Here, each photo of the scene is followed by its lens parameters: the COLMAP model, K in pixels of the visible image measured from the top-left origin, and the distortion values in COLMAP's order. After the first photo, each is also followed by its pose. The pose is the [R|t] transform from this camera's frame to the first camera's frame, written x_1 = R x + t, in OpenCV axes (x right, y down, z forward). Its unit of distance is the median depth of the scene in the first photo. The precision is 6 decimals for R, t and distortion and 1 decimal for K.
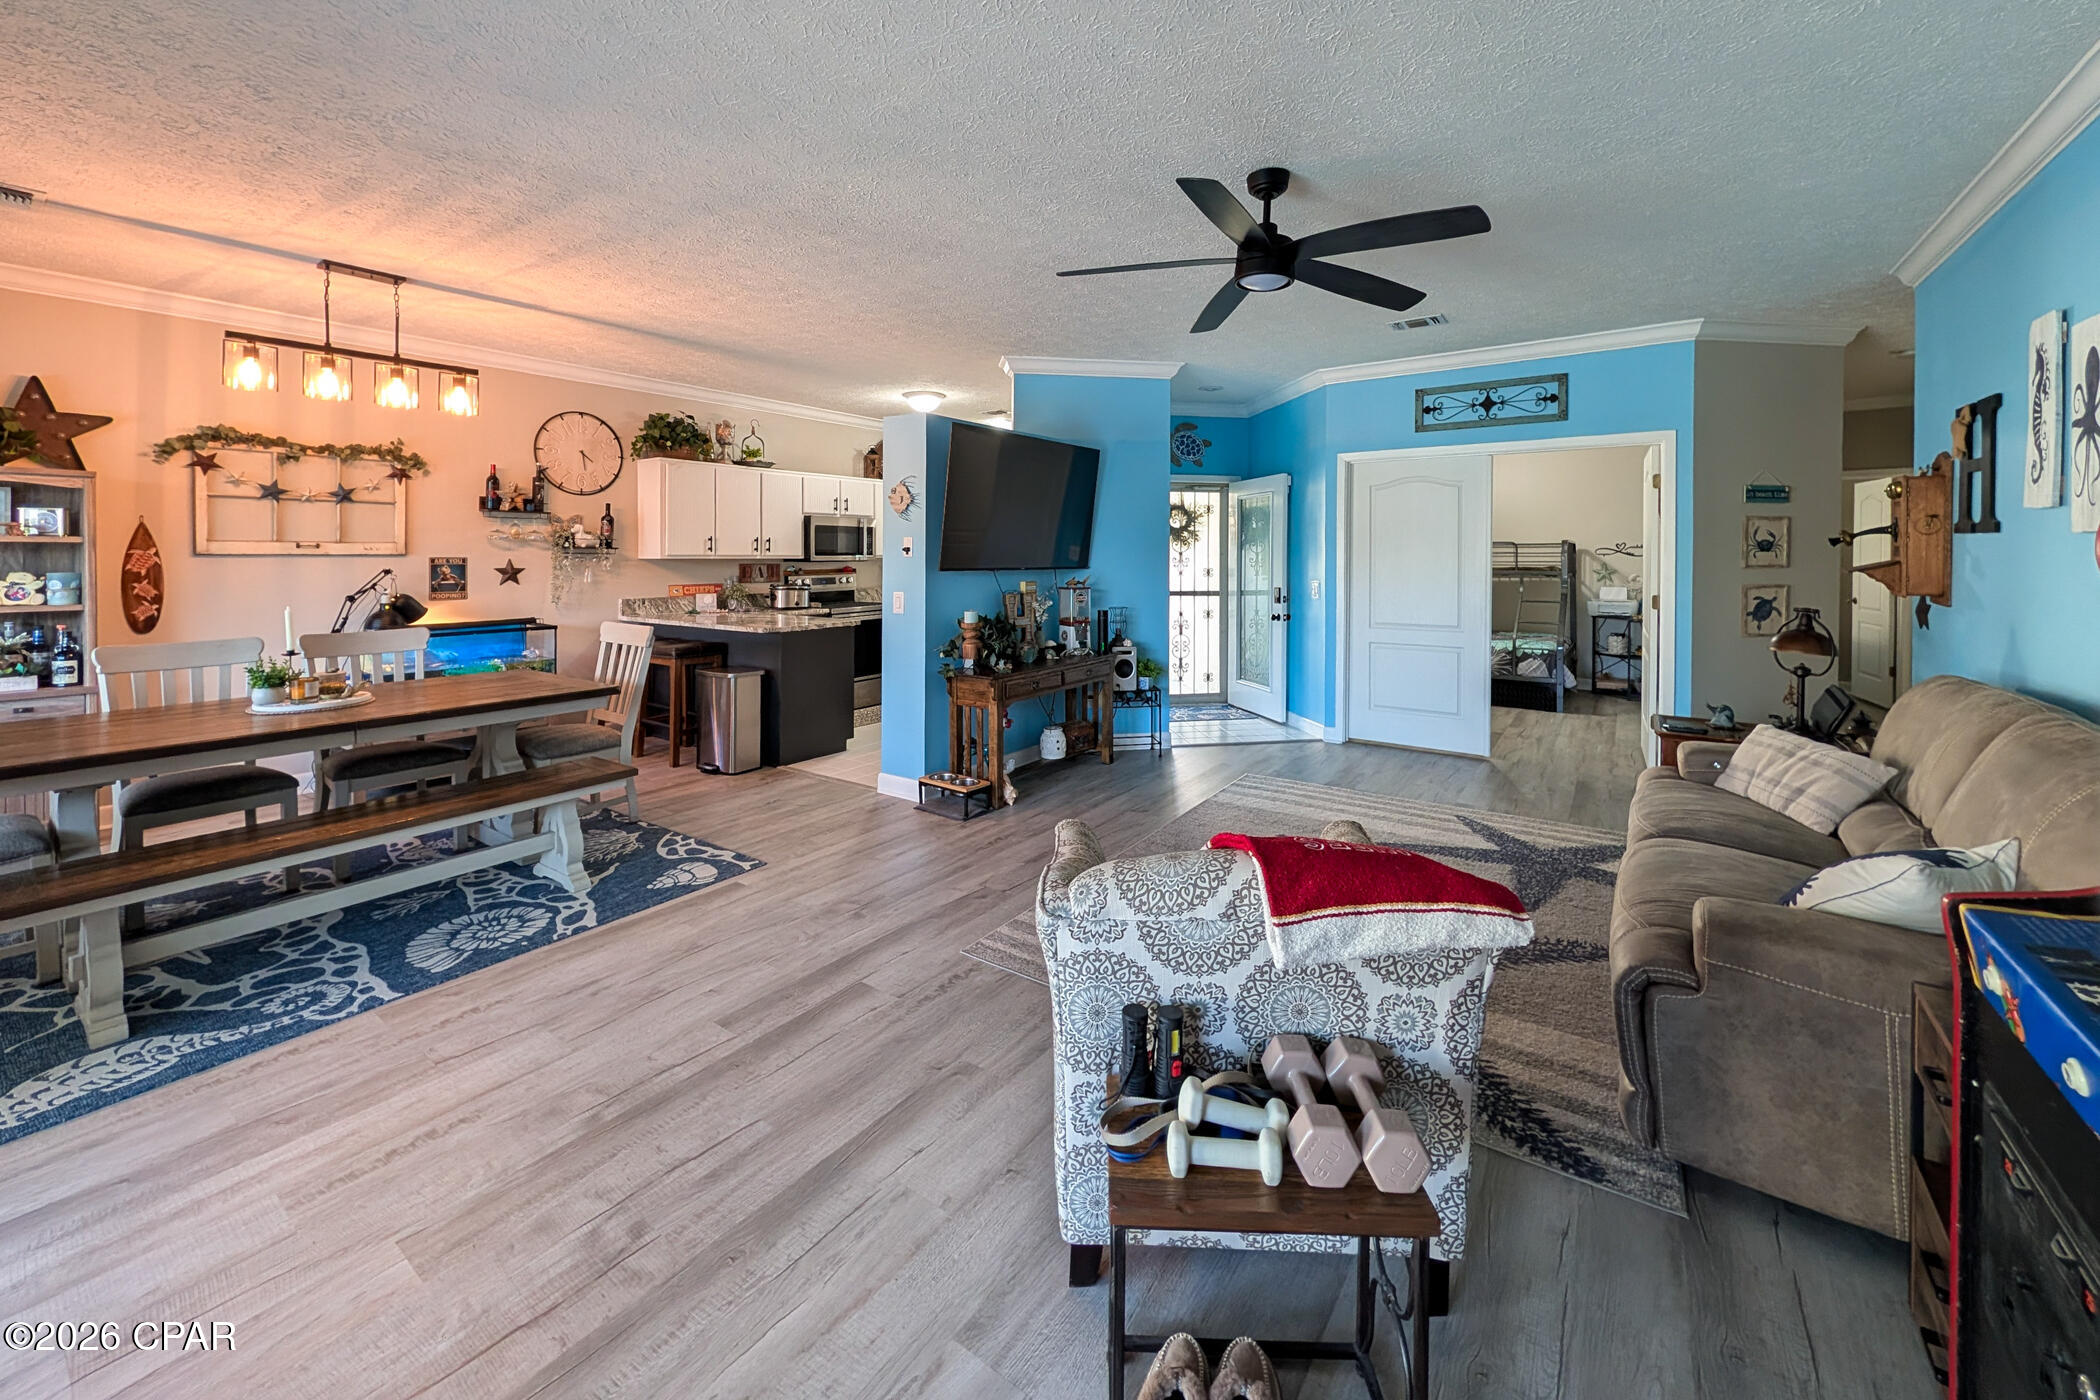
lens RADIAL K [[827.4, 0, 1021.5], [0, 827.4, 563.2], [0, 0, 1]] dist [0.003906, -0.001639]
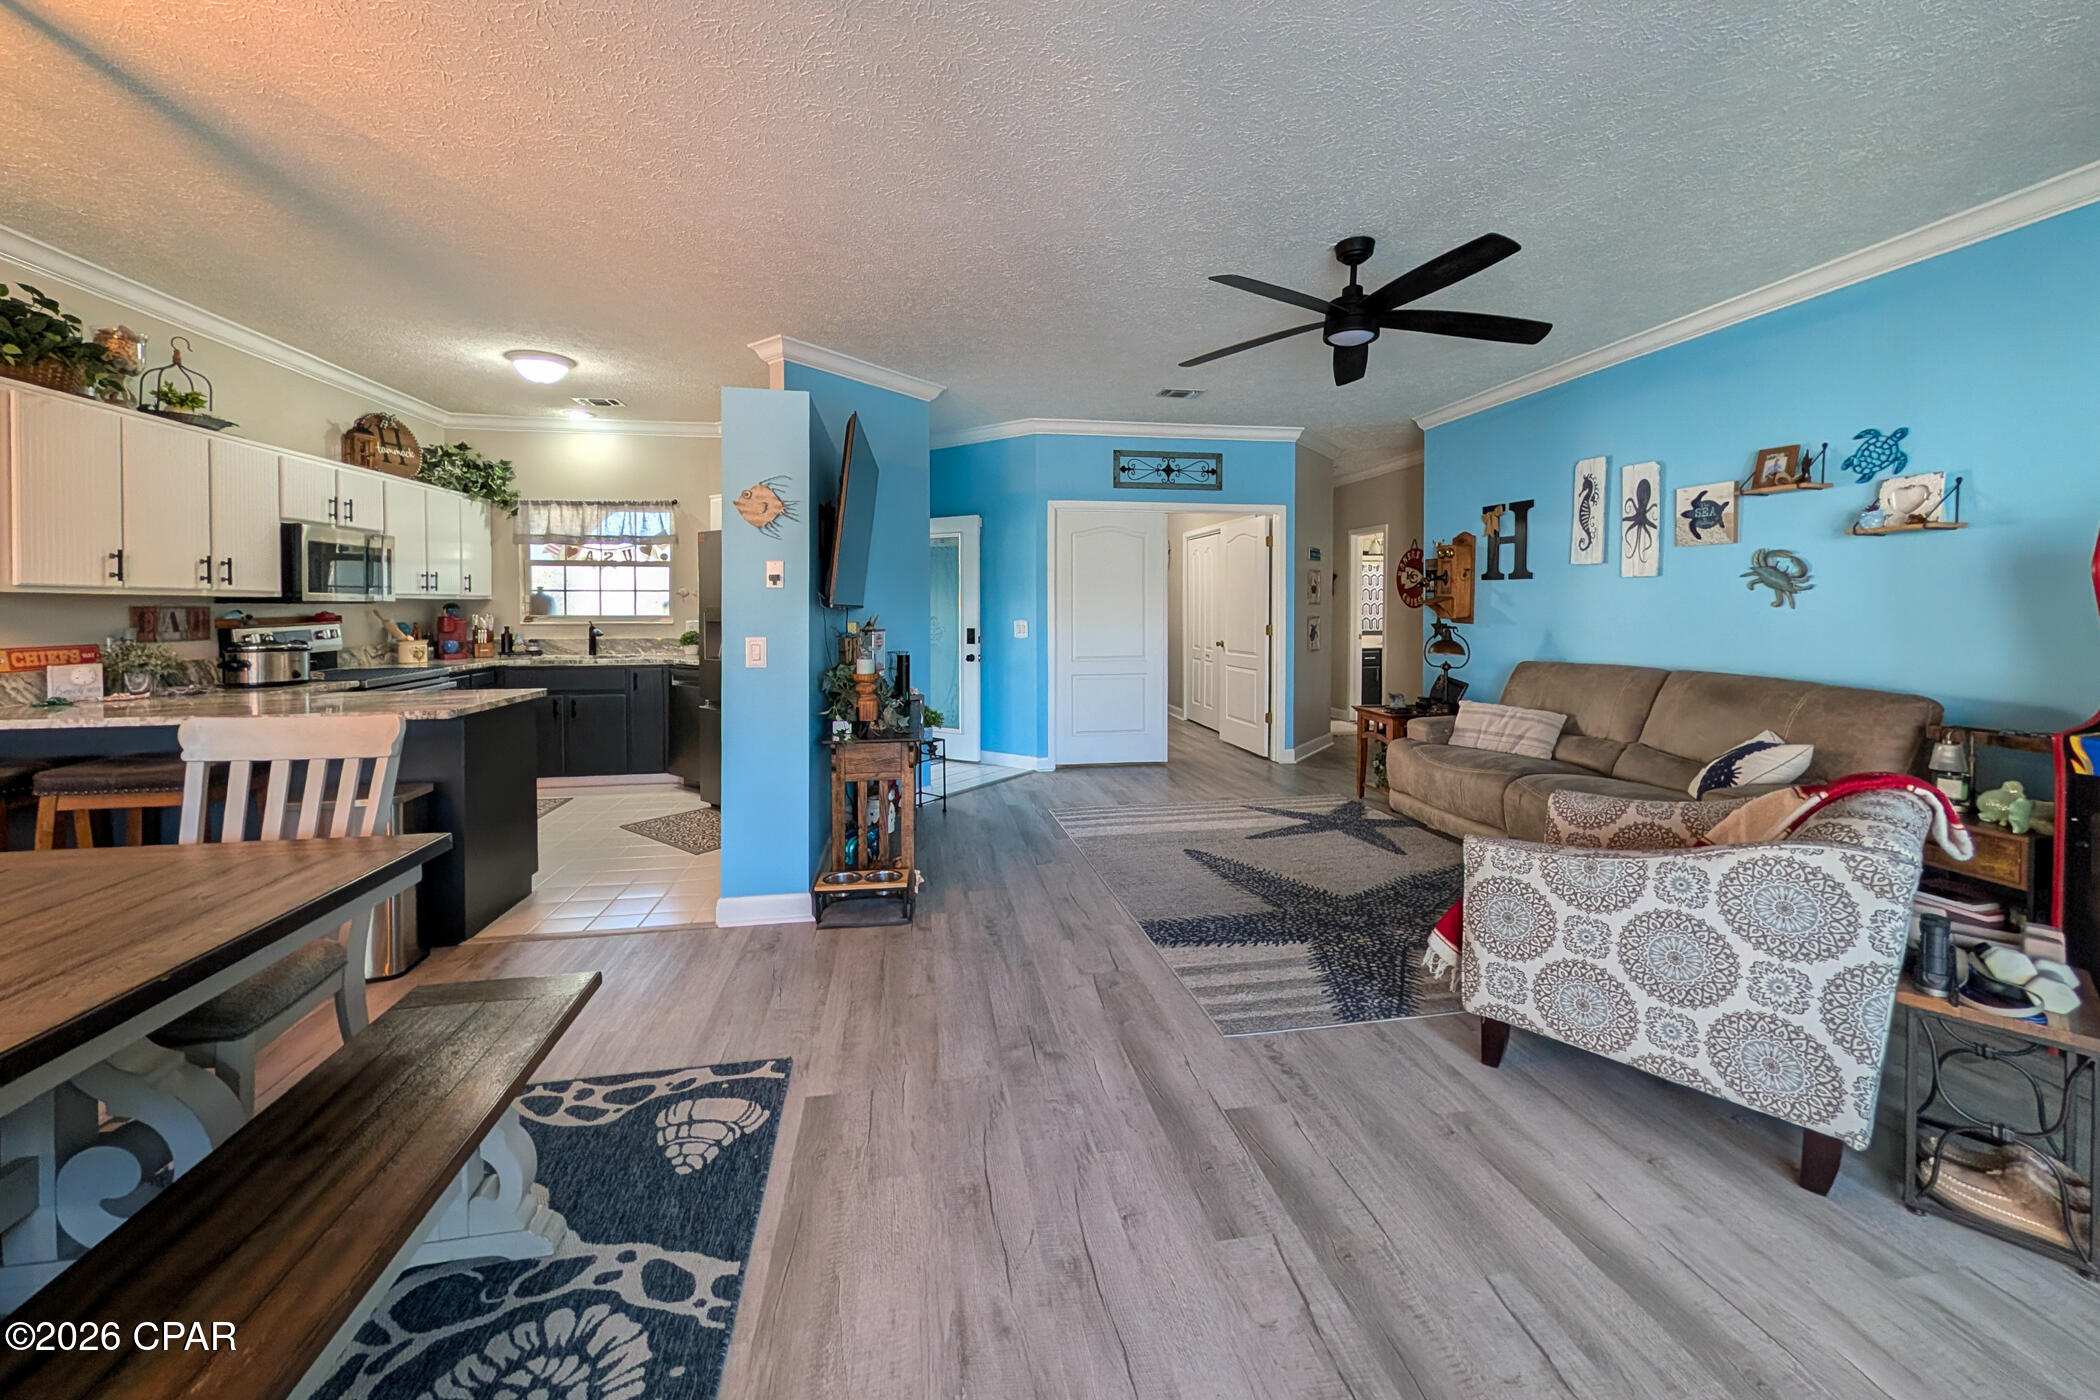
lens RADIAL K [[827.4, 0, 1079.3], [0, 827.4, 623.9], [0, 0, 1]] dist [0.003906, -0.001639]
pose [[0.686020, -0.016675, 0.727391, -0.431310], [0.009017, 0.999855, 0.014416, 0.013936], [-0.727526, -0.003331, 0.686072, 0.280698]]
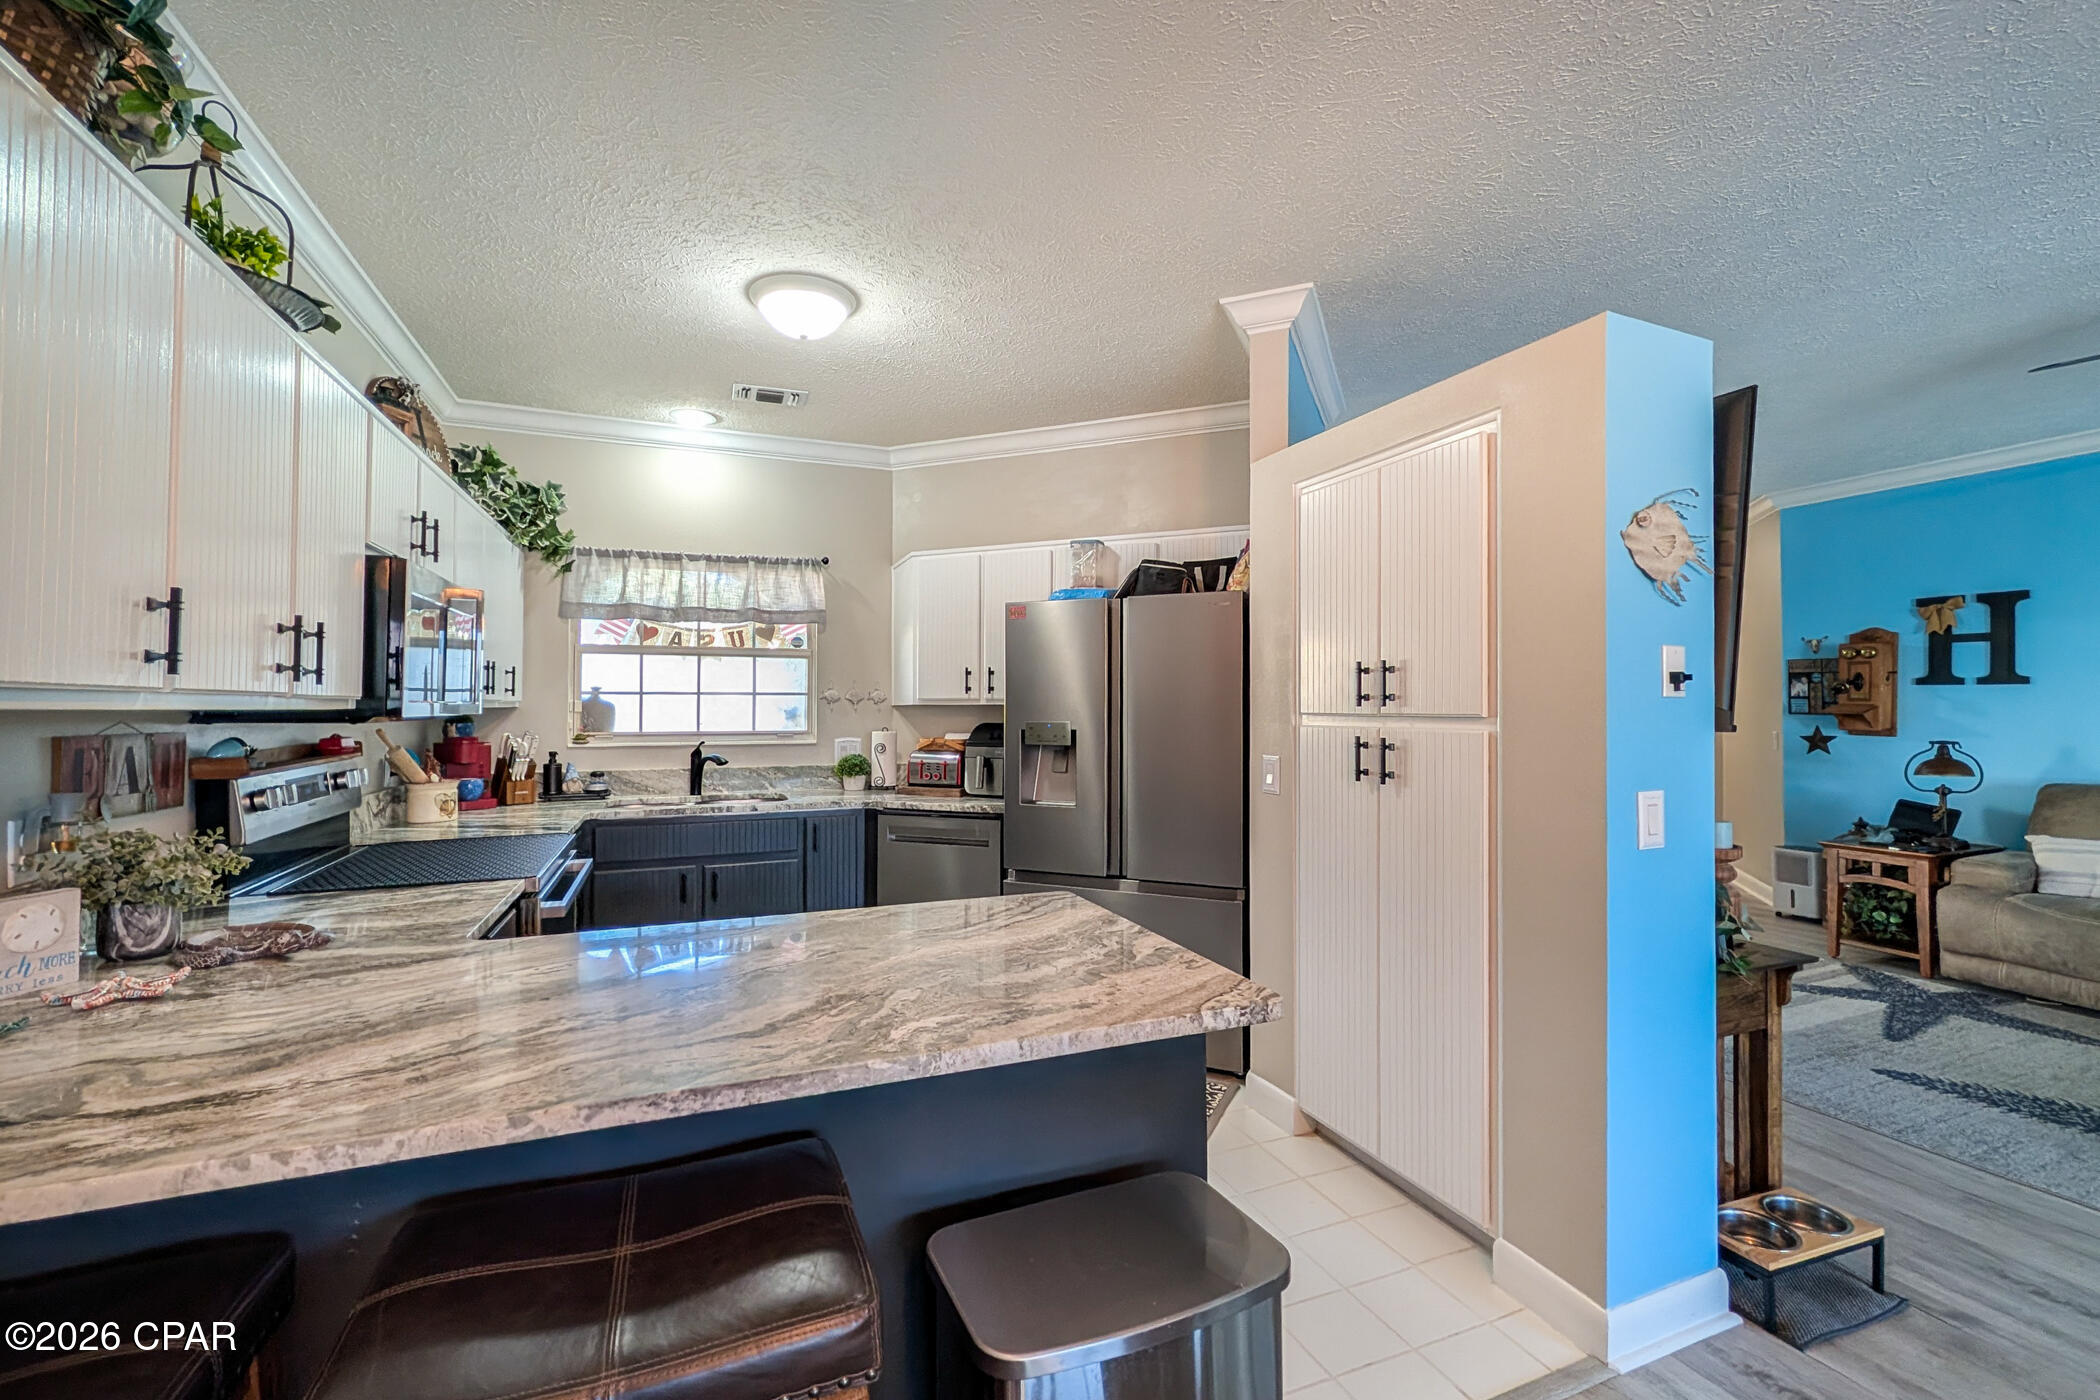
lens RADIAL K [[876.9, 0, 1136.8], [0, 876.9, 688.1], [0, 0, 1]] dist [0.017855, -0.000896]
pose [[0.493005, 0.017985, 0.869841, -0.558277], [0.011232, 0.999571, -0.027033, -0.002710], [-0.869954, 0.023097, 0.492592, 0.905123]]
